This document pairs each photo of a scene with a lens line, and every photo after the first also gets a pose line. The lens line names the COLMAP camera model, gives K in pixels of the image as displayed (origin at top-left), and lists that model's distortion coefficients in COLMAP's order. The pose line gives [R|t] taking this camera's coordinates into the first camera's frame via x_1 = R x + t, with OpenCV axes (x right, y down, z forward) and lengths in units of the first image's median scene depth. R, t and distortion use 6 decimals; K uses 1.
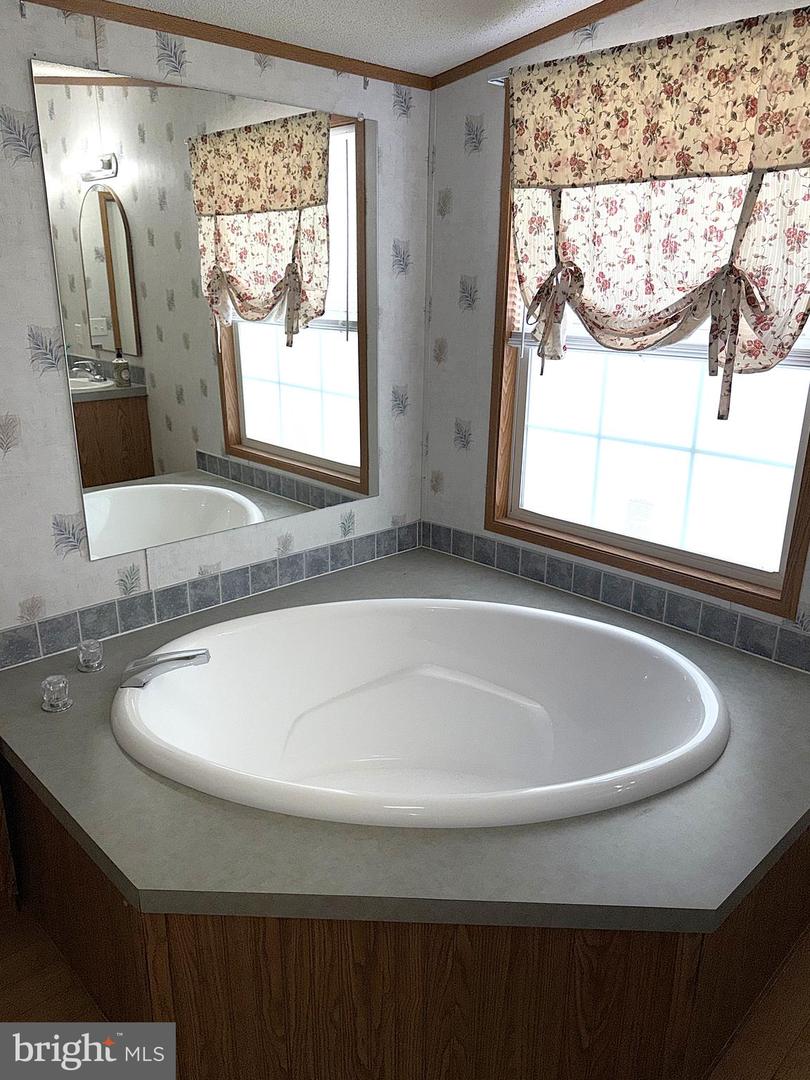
lens RADIAL K [[811.9, 0, 405.4], [0, 811.9, 537.5], [0, 0, 1]] dist [0.002877, -0.010832]
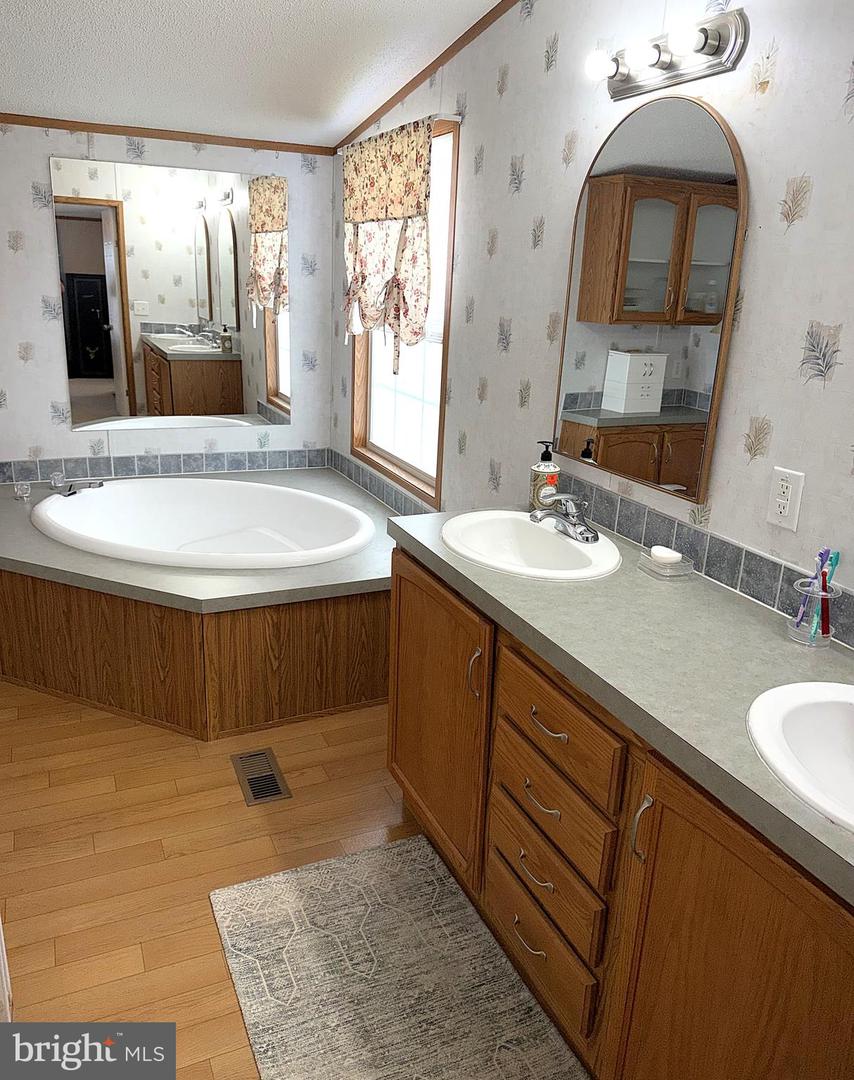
lens RADIAL K [[826.1, 0, 430.0], [0, 826.1, 533.1], [0, 0, 1]] dist [0.002119, -0.005715]
pose [[0.941529, 0.127372, -0.311929, 0.806484], [-0.132134, 0.991214, 0.005914, 0.116394], [0.309942, 0.035648, 0.950087, -0.395281]]
